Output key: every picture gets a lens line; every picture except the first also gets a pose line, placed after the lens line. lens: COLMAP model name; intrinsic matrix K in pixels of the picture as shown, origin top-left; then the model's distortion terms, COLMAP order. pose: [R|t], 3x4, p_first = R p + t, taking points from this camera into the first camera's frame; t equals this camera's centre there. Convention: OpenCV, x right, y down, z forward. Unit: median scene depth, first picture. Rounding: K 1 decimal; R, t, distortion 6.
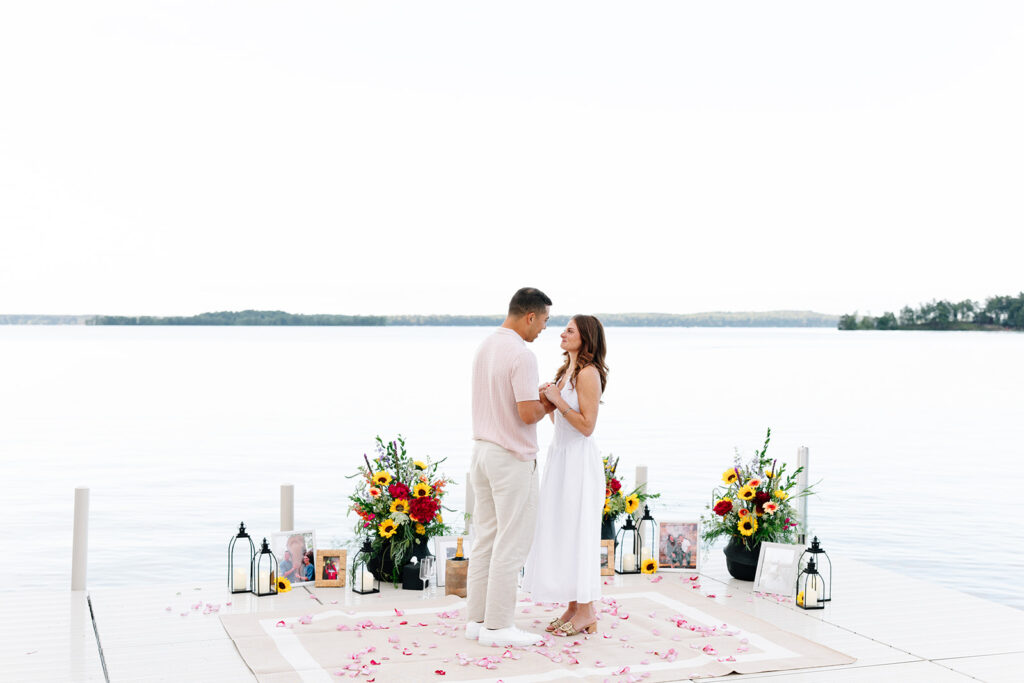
lens RADIAL K [[1256.5, 0, 560.5], [0, 1256.5, 339.9], [0, 0, 1]] dist [0.080666, -0.653354]
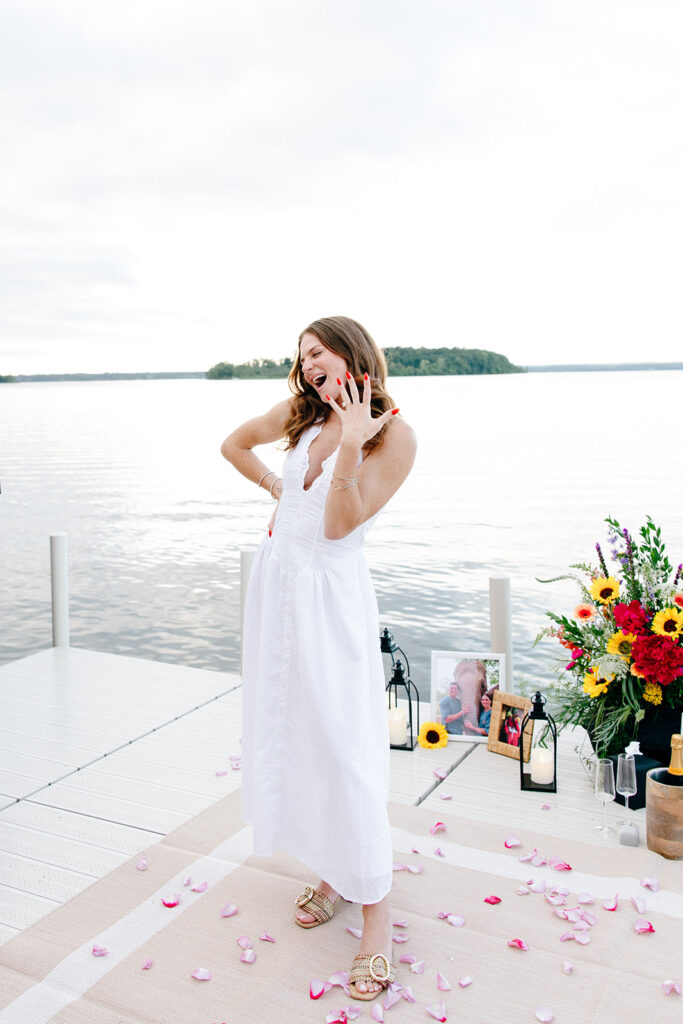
lens RADIAL K [[1002.2, 0, 307.2], [0, 1002.2, 445.5], [0, 0, 1]] dist [0.011315, -0.002681]
pose [[0.634590, 0.032116, -0.772182, 0.128996], [0.021870, 0.997990, 0.059481, 0.012912], [0.772540, -0.054634, 0.632612, 0.615793]]
